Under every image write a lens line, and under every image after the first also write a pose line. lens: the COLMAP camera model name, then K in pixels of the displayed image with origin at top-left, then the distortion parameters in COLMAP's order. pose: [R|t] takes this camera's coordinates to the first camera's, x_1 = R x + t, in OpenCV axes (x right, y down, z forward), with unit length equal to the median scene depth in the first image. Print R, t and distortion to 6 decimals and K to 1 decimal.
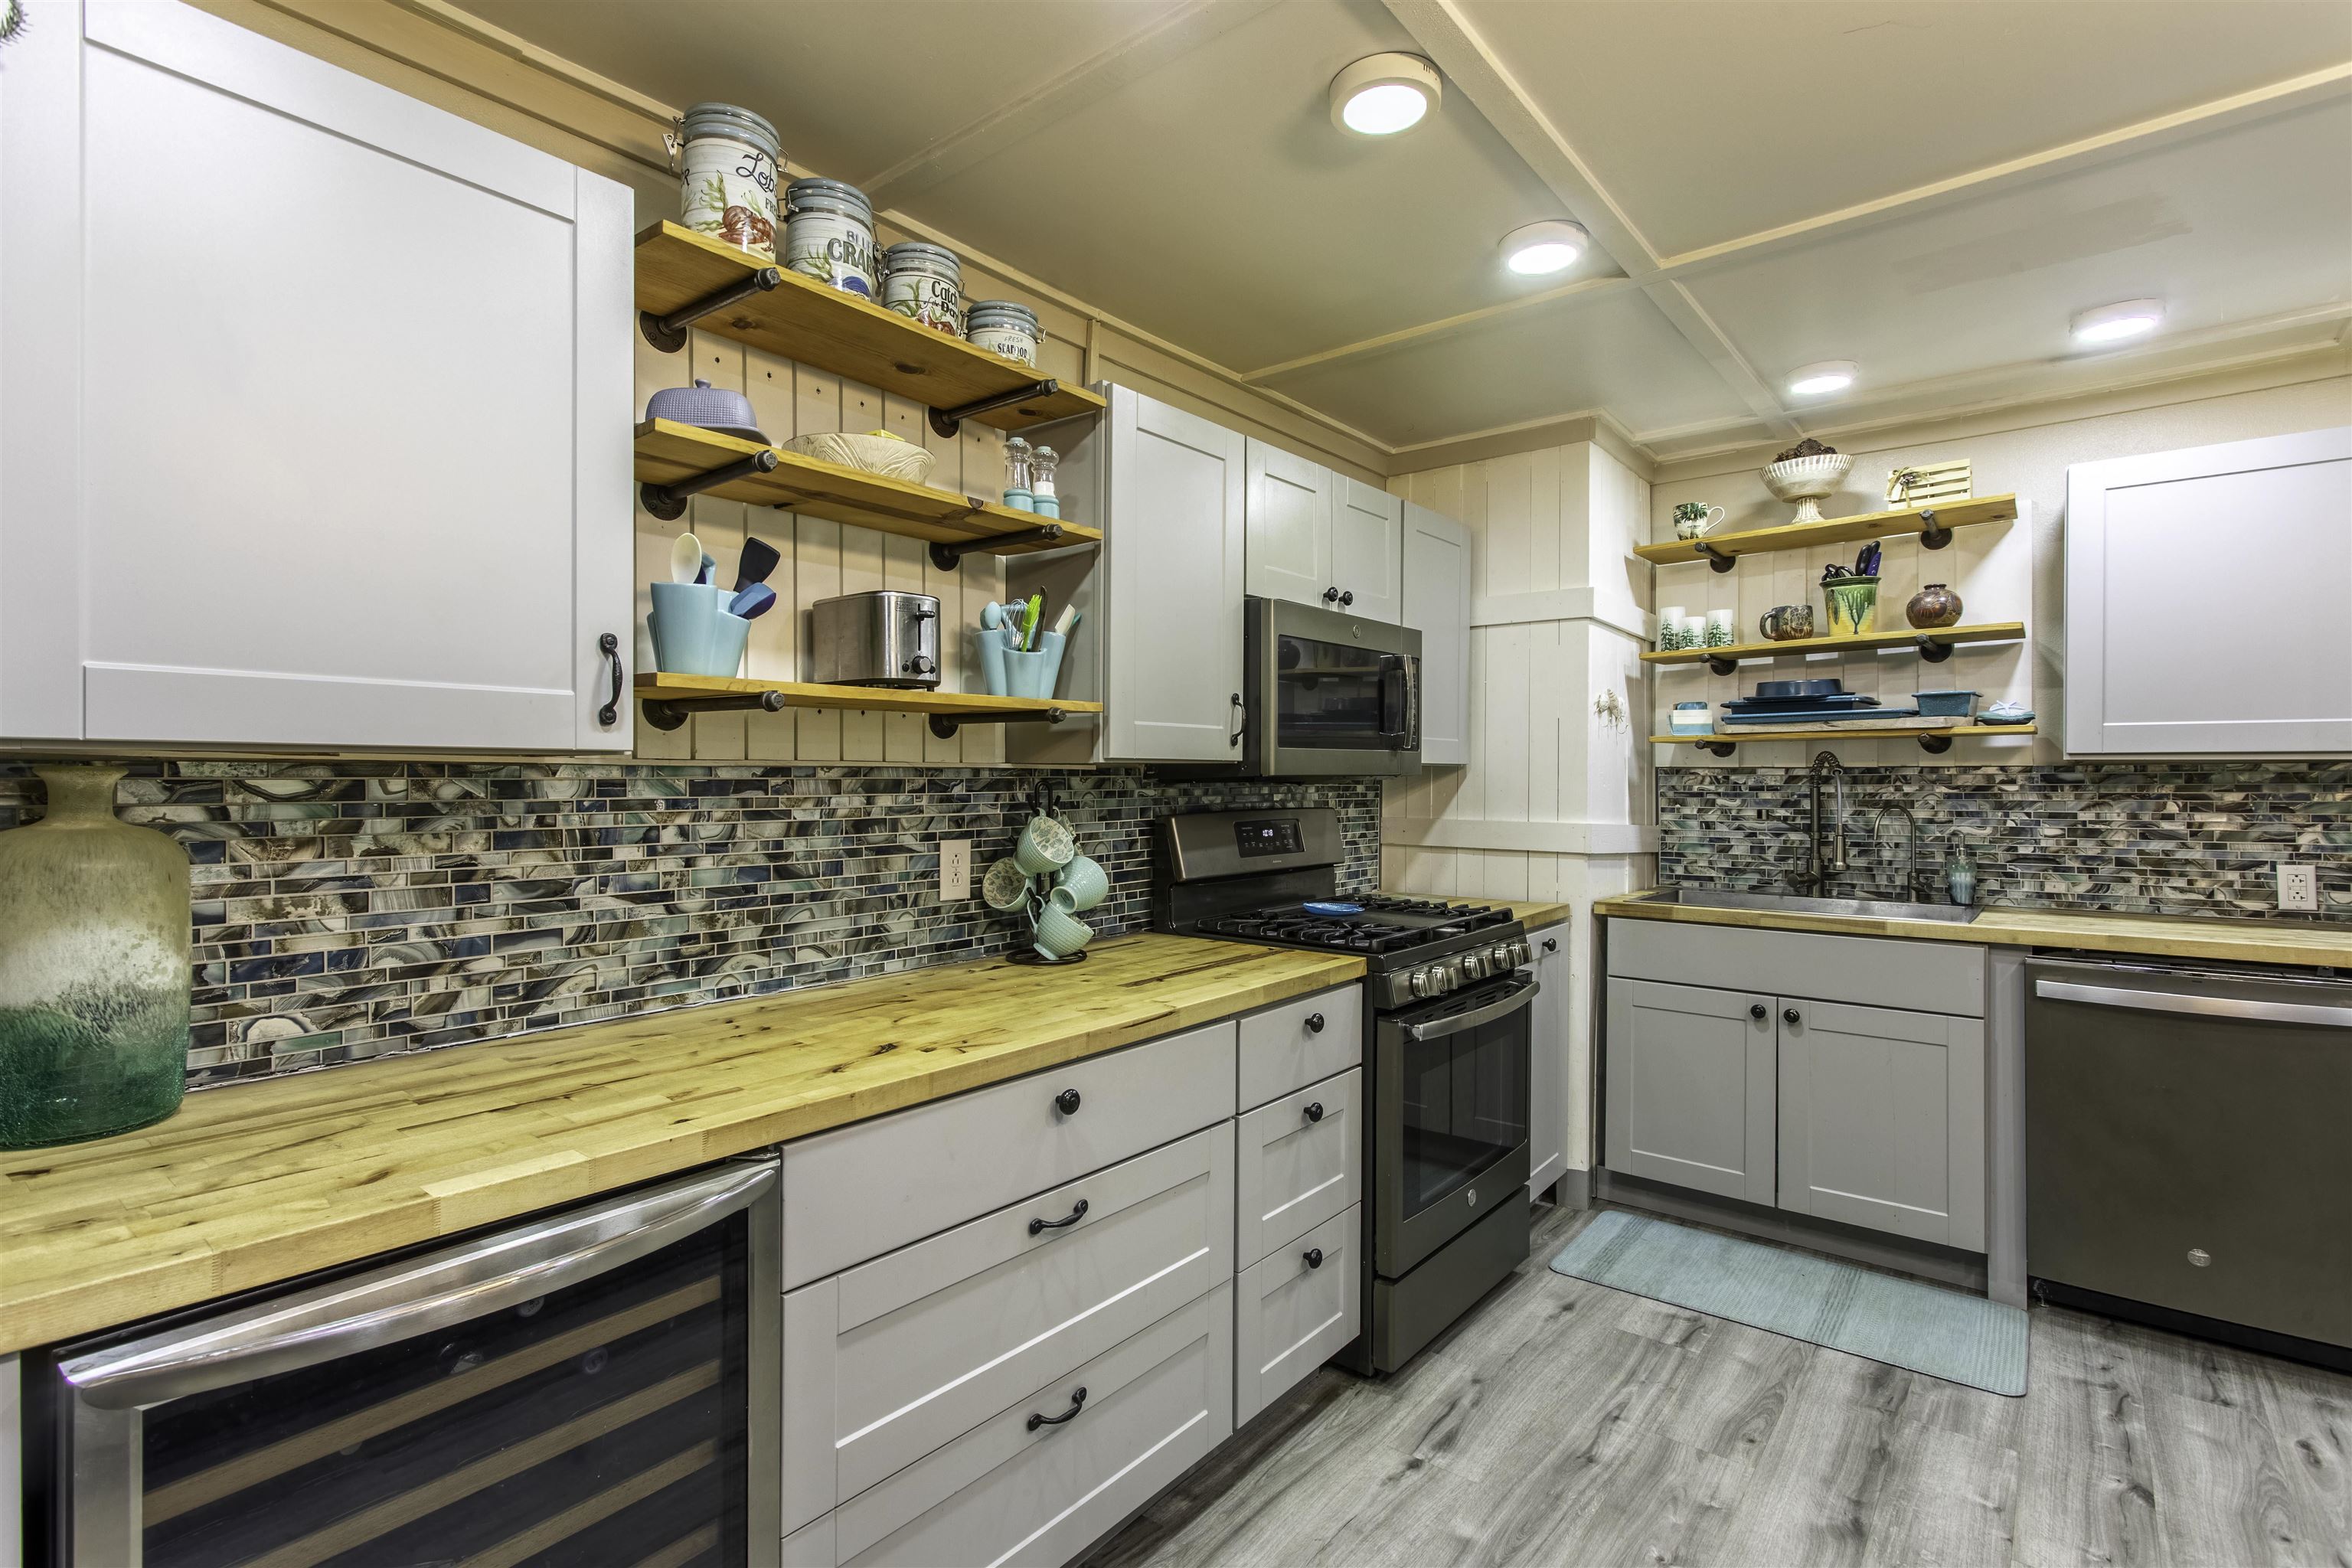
lens RADIAL K [[1059.5, 0, 1242.8], [0, 1059.5, 782.0], [0, 0, 1]] dist [0.003129, -0.000436]
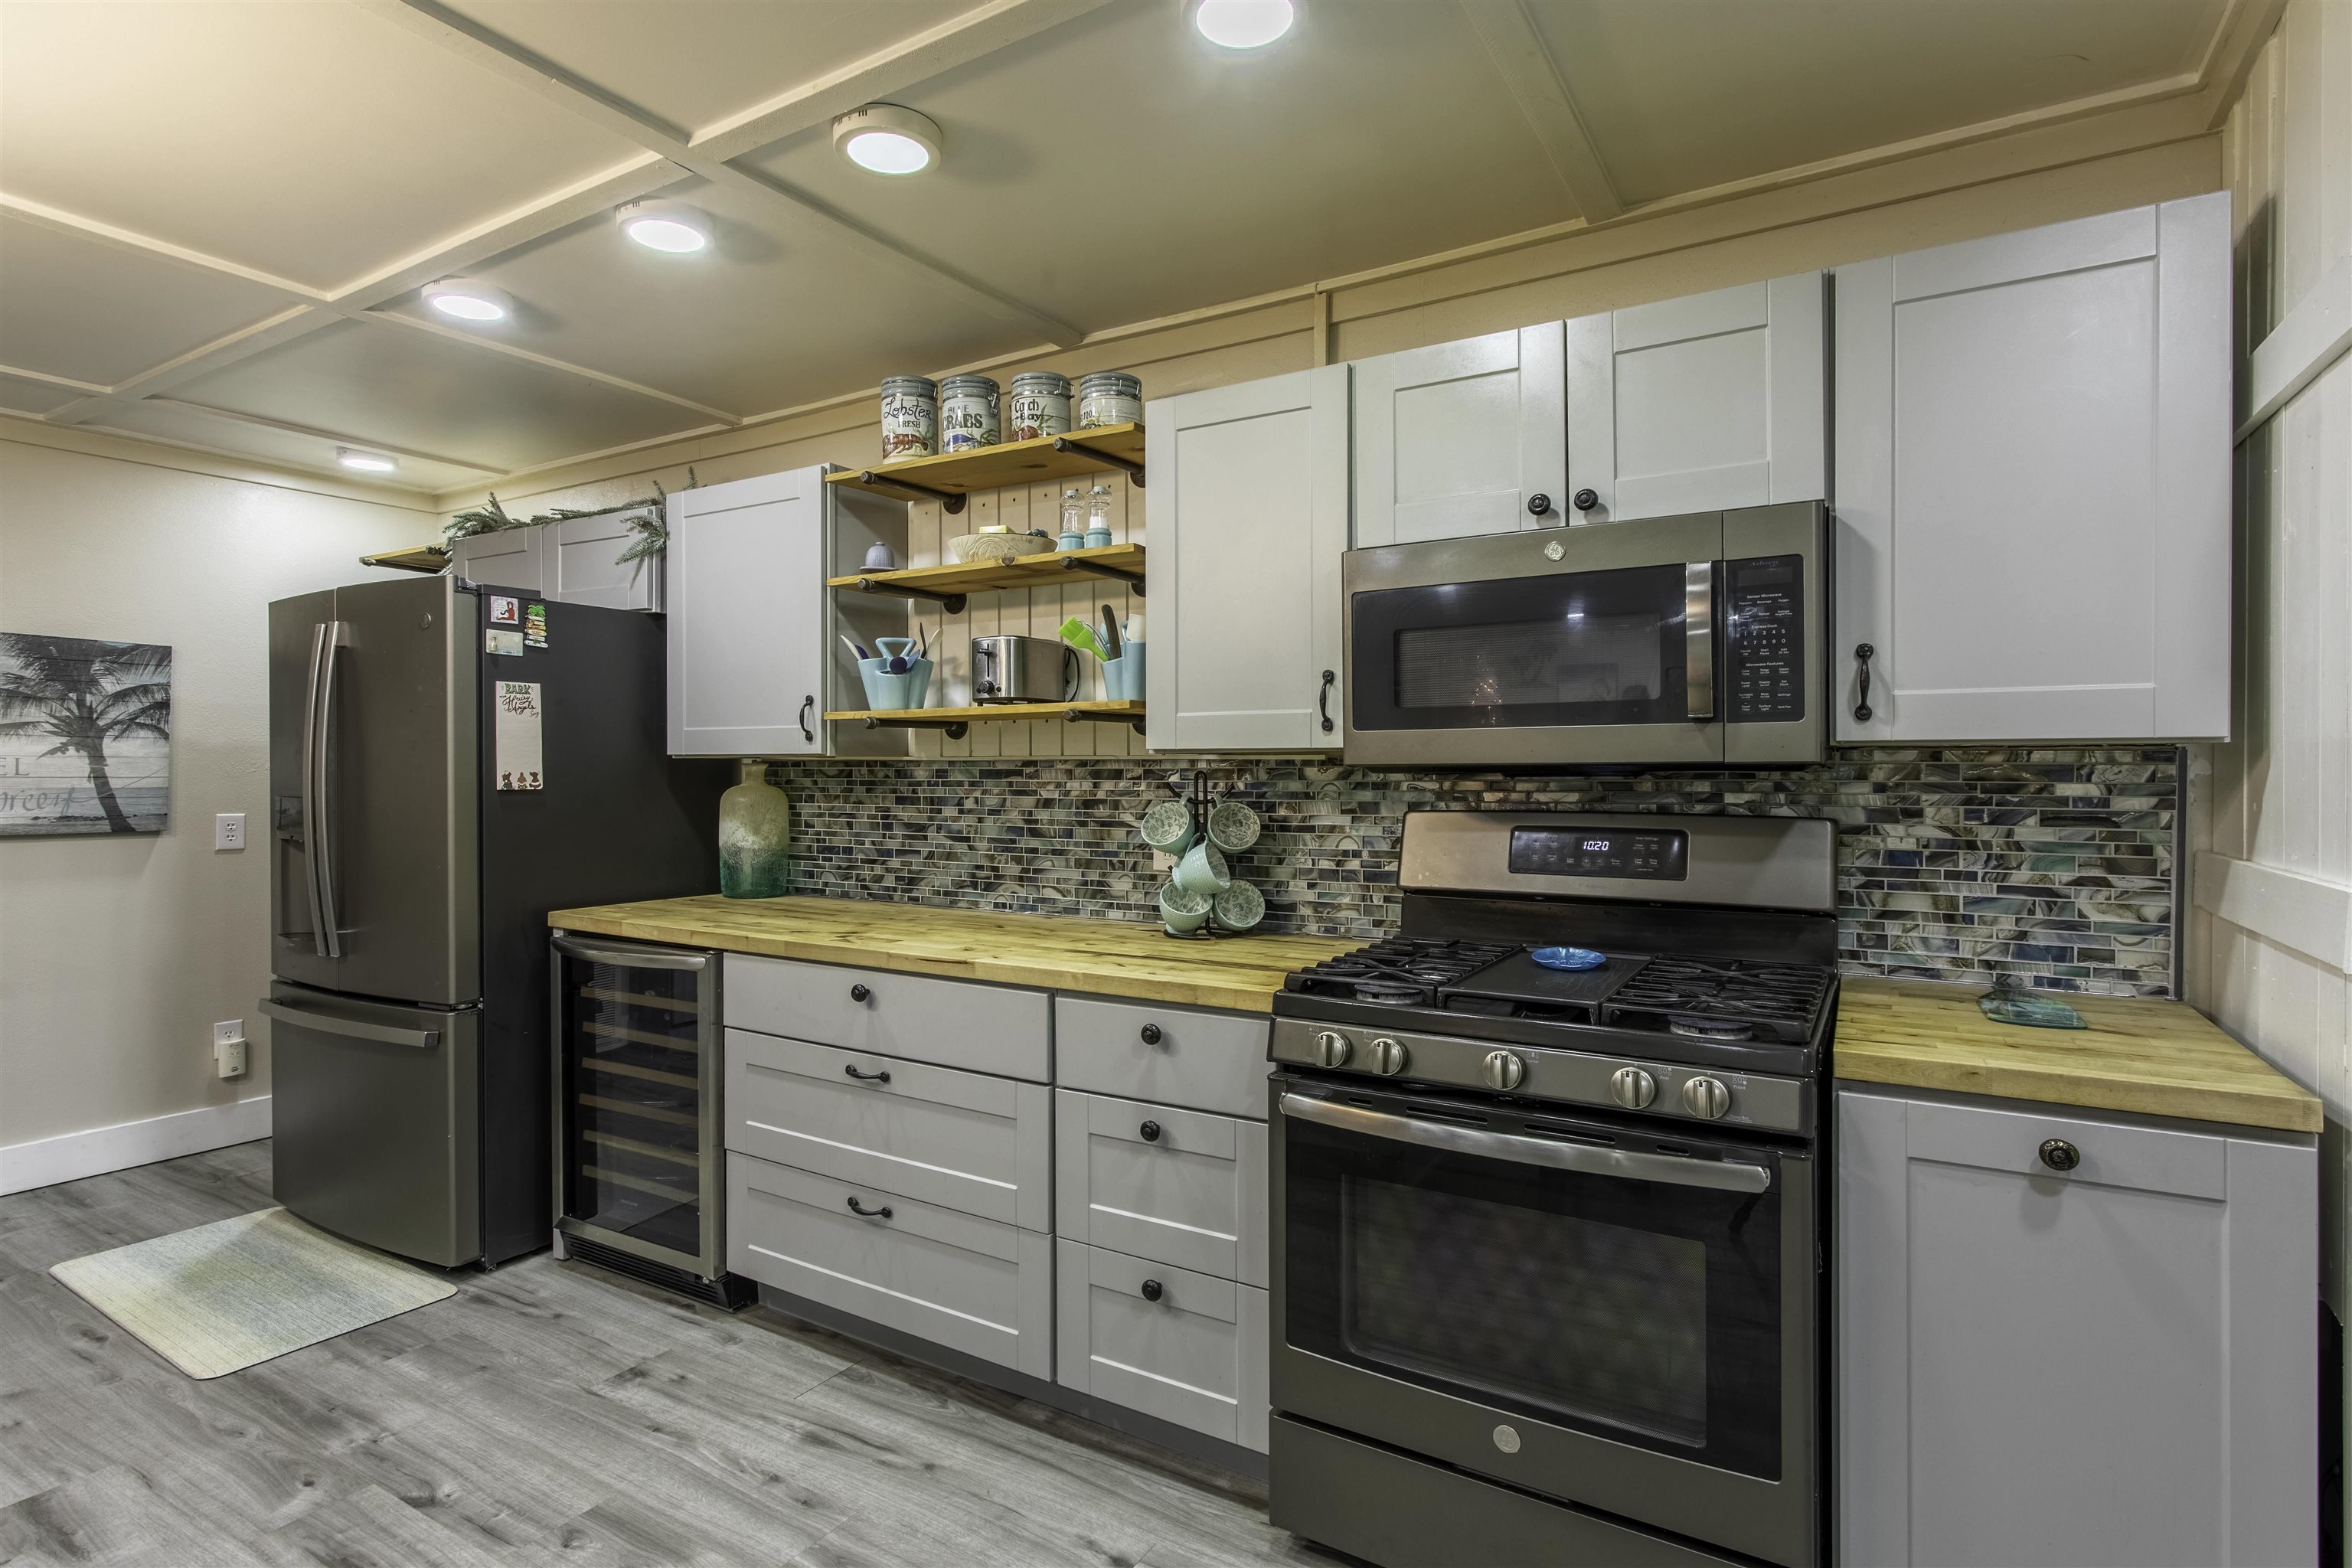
lens RADIAL K [[1109.3, 0, 1173.2], [0, 1109.3, 775.5], [0, 0, 1]] dist [-0.000298, 0.001408]
pose [[0.168198, 0.004621, -0.985742, 0.719917], [-0.005743, 0.999977, 0.003707, -0.000195], [0.985736, 0.005038, 0.168221, 0.605089]]
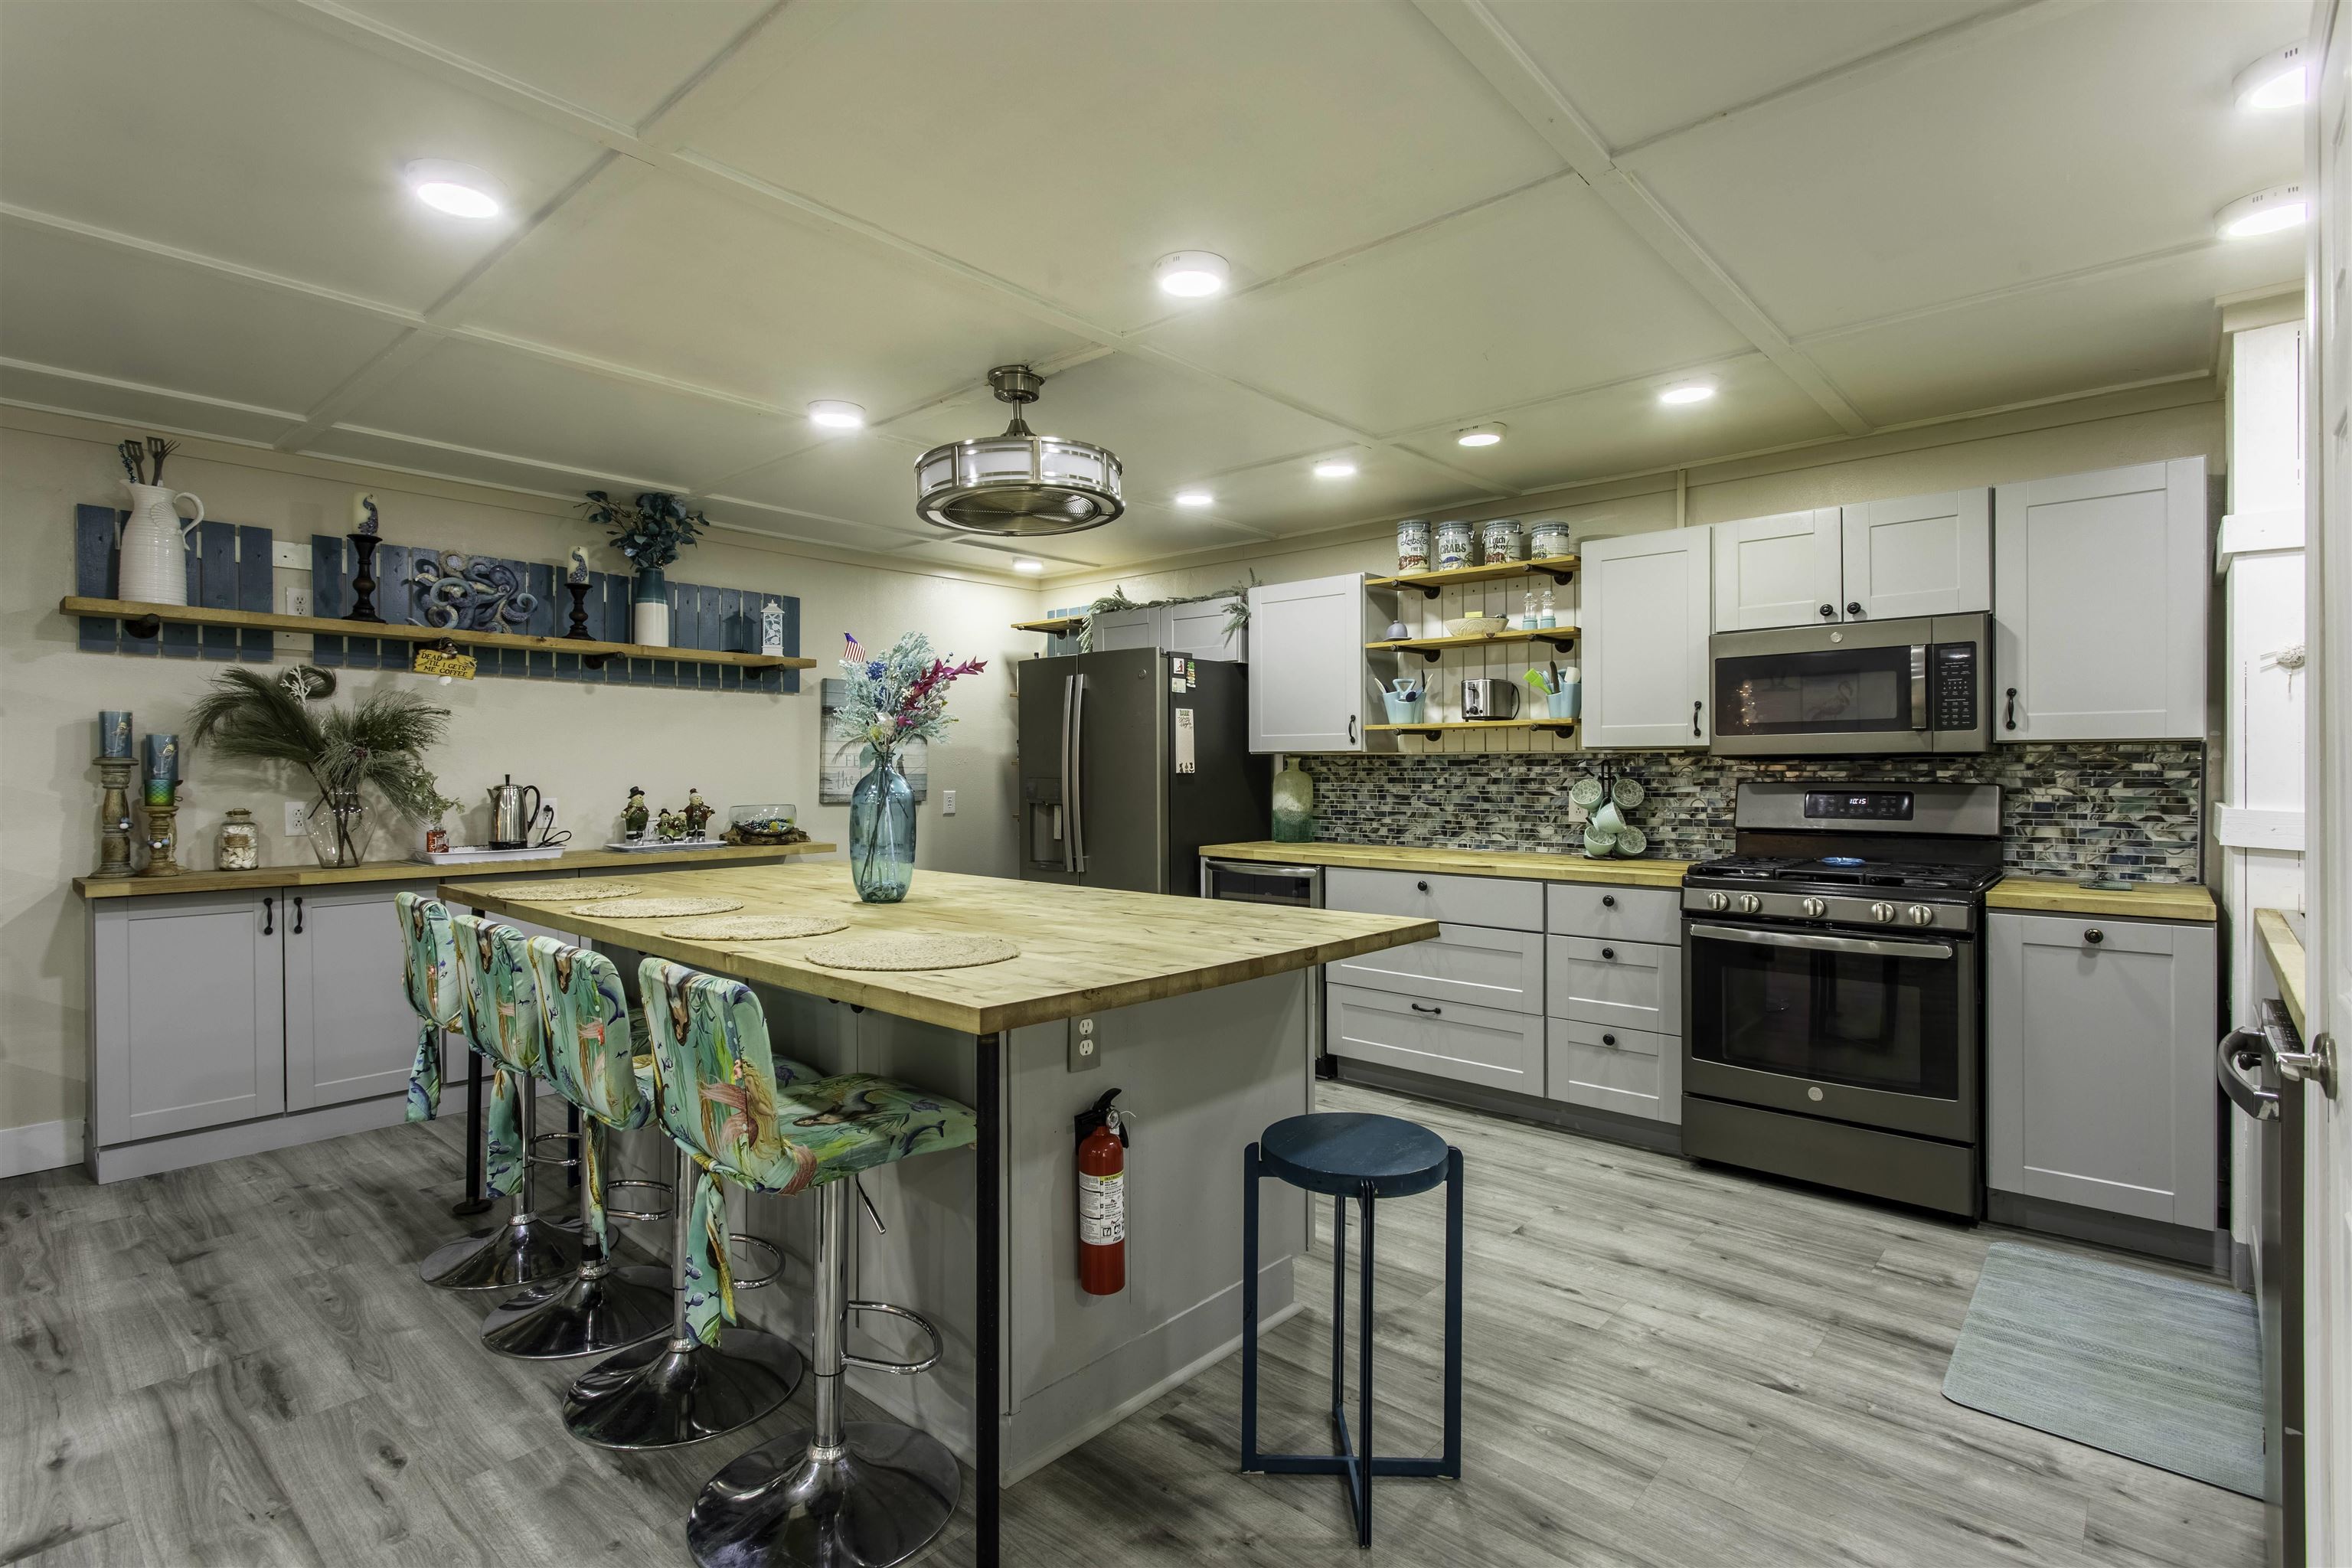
lens RADIAL K [[1091.0, 0, 1294.7], [0, 1091.0, 777.2], [0, 0, 1]] dist [0.002781, 0.000221]
pose [[0.075483, 0.007889, -0.997116, 1.253382], [-0.002358, 0.999967, 0.007733, 0.012133], [0.997144, 0.001767, 0.075499, 0.258763]]
